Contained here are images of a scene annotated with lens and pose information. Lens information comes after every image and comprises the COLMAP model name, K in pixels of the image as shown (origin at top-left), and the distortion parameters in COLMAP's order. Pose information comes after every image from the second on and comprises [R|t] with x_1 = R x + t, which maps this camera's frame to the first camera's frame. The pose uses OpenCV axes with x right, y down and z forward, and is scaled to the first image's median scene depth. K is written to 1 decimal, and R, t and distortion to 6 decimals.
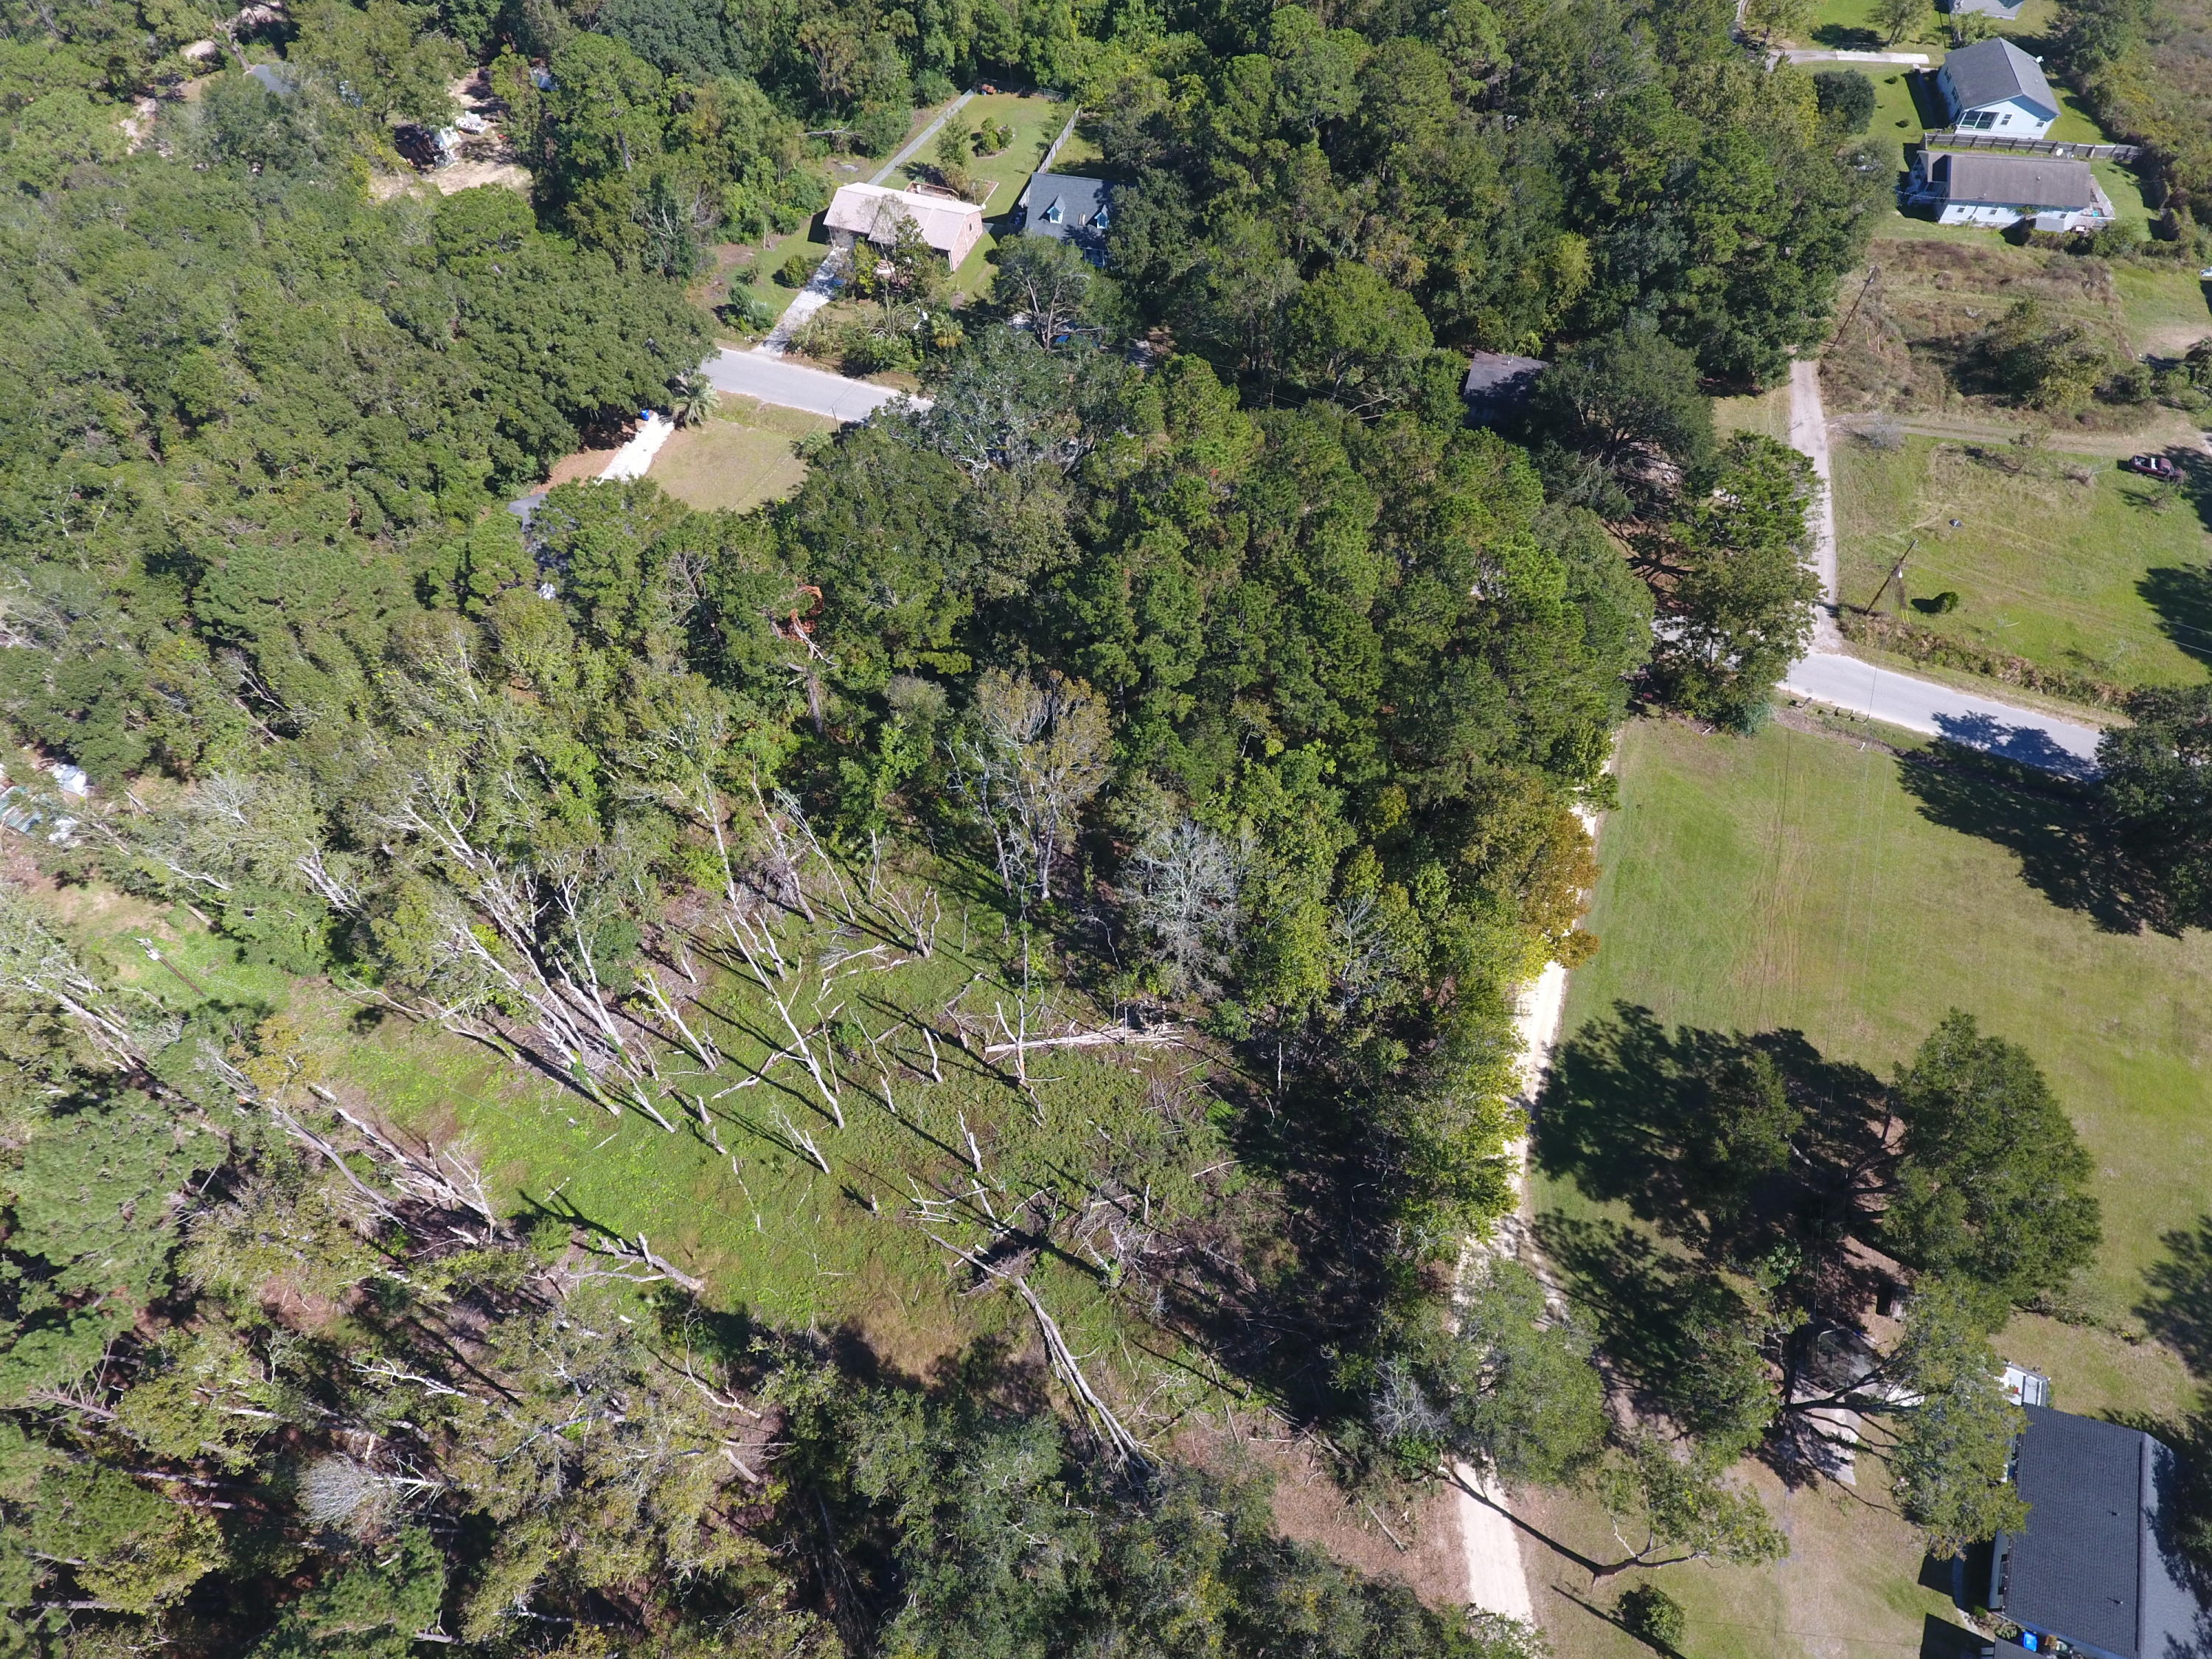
lens RADIAL K [[1292.7, 0, 1091.2], [0, 1292.7, 806.3], [0, 0, 1]] dist [-0.003593, -0.000194]
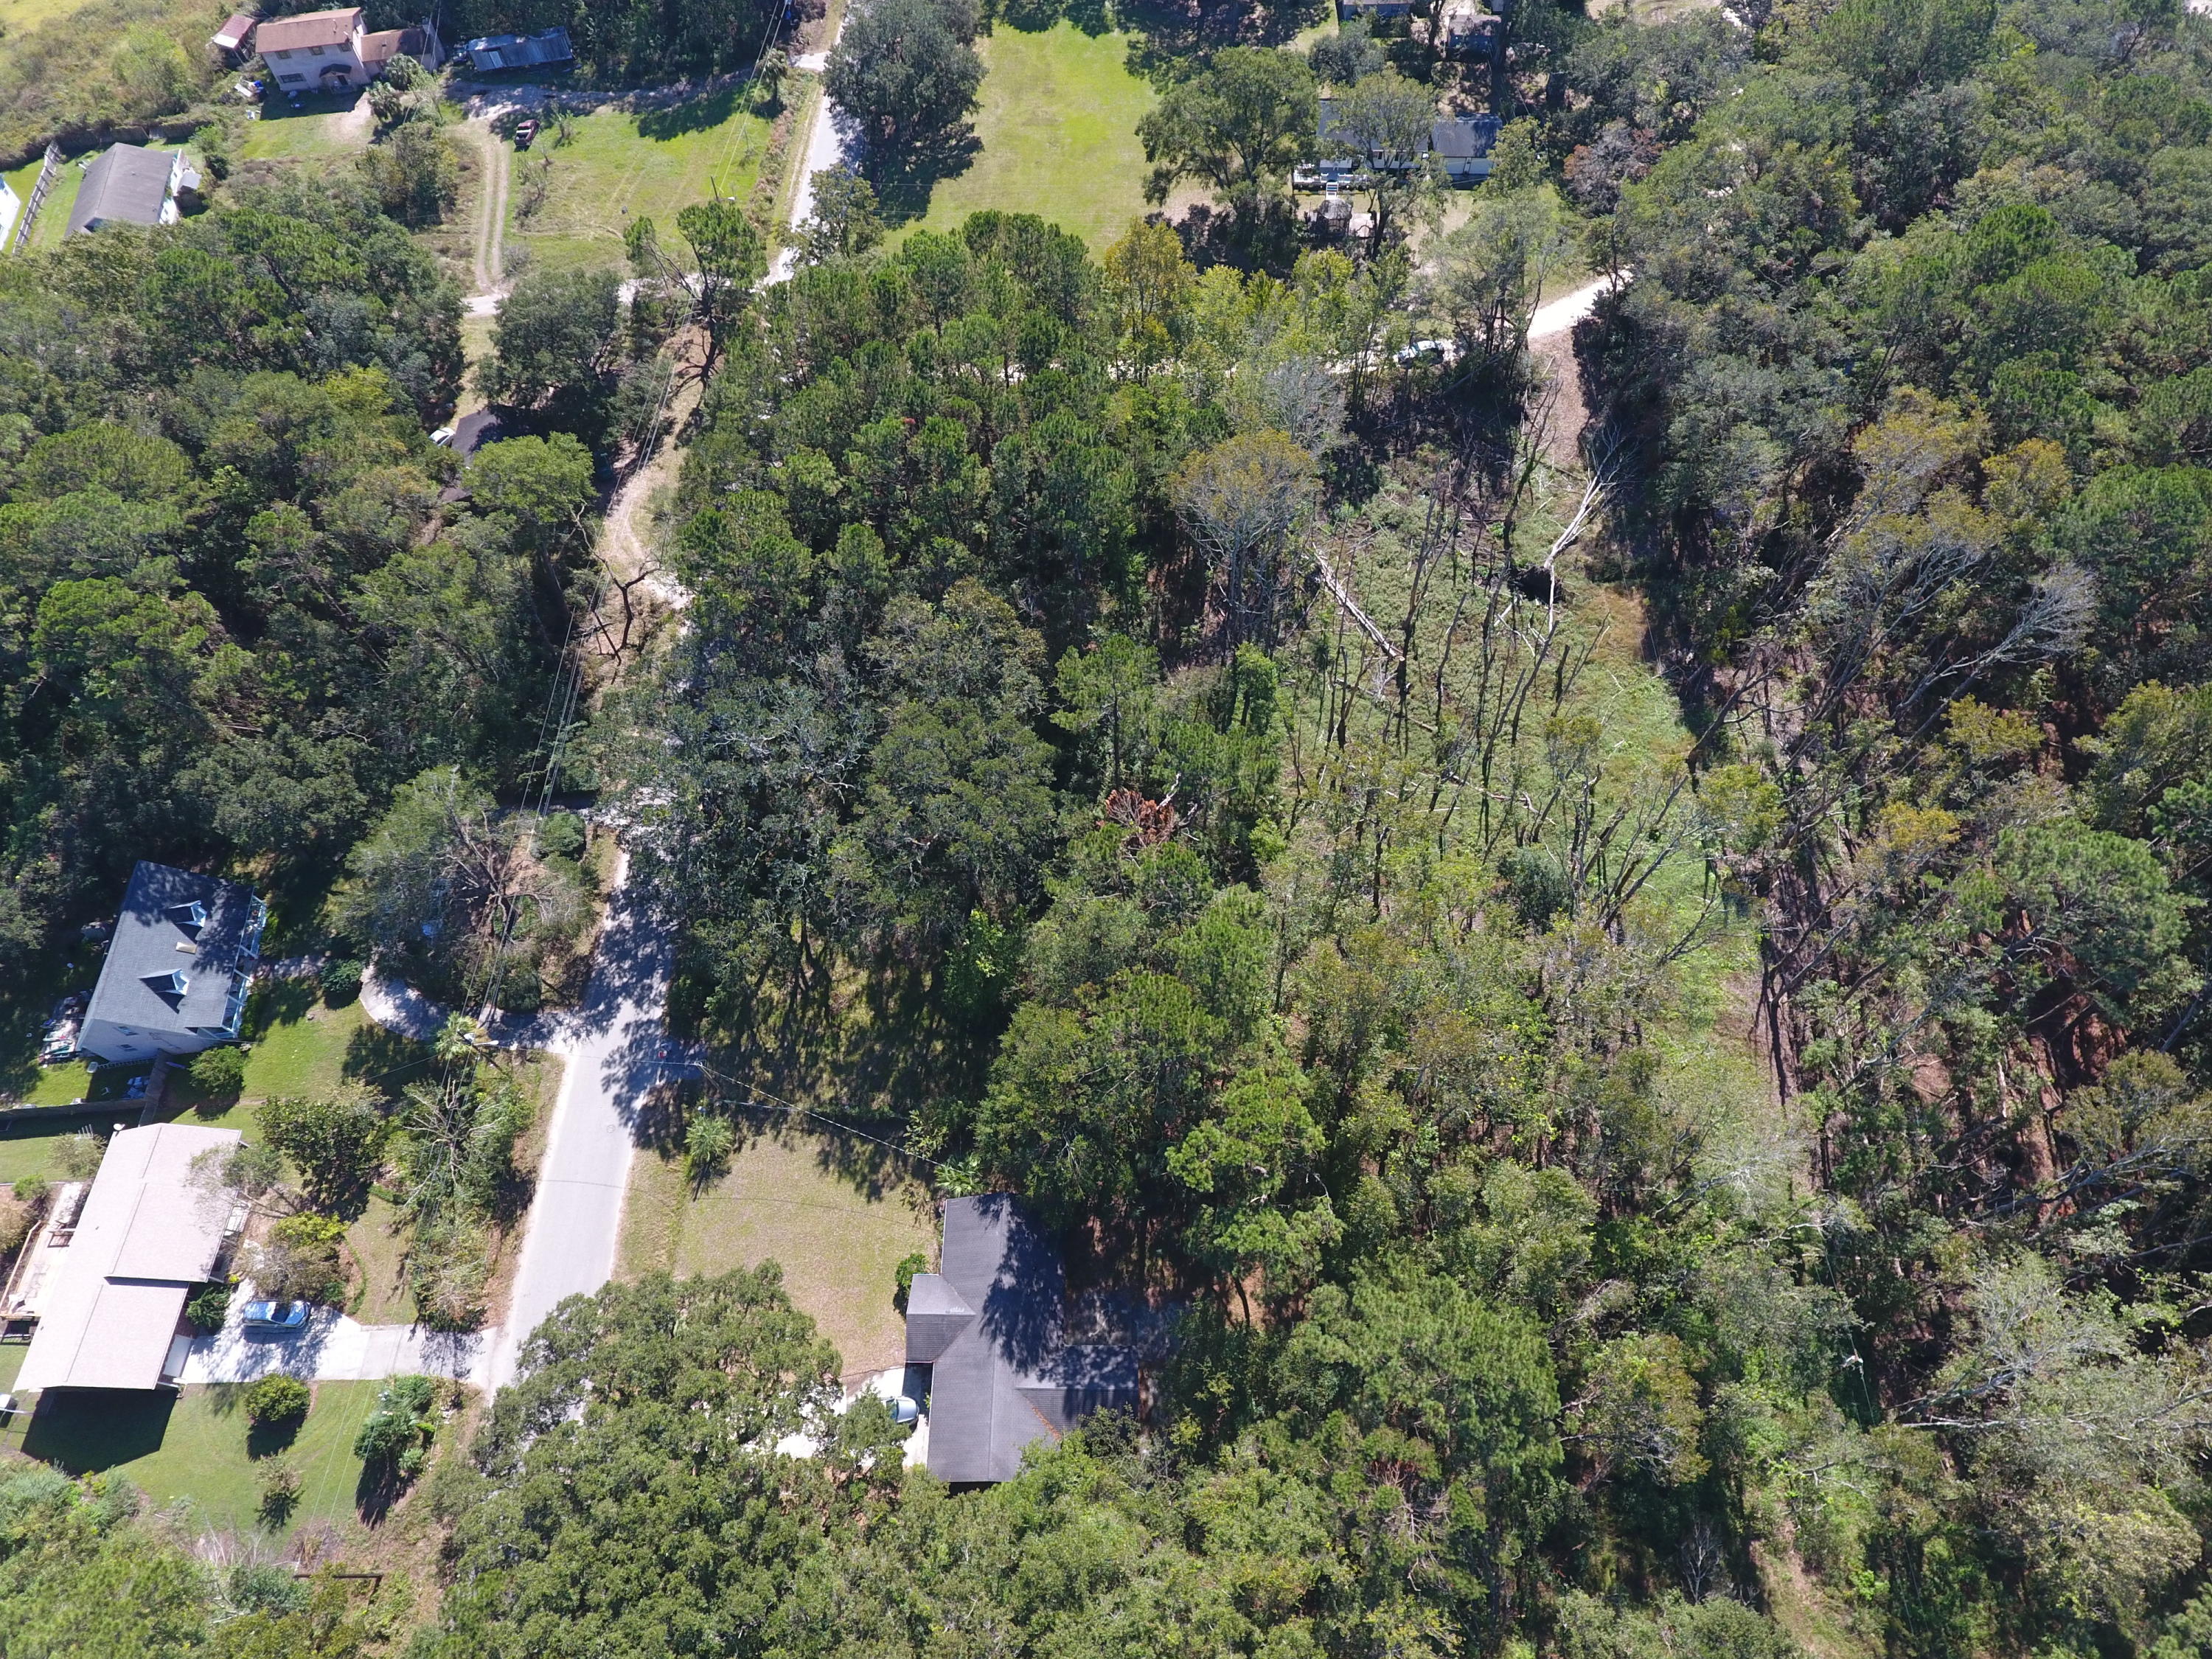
lens RADIAL K [[1301.1, 0, 1091.2], [0, 1301.1, 801.6], [0, 0, 1]] dist [-0.002661, -0.003451]
pose [[-0.373480, -0.764134, 0.525939, -0.614504], [0.794300, 0.029434, 0.606813, -0.649149], [-0.479167, 0.644385, 0.595958, 0.455713]]
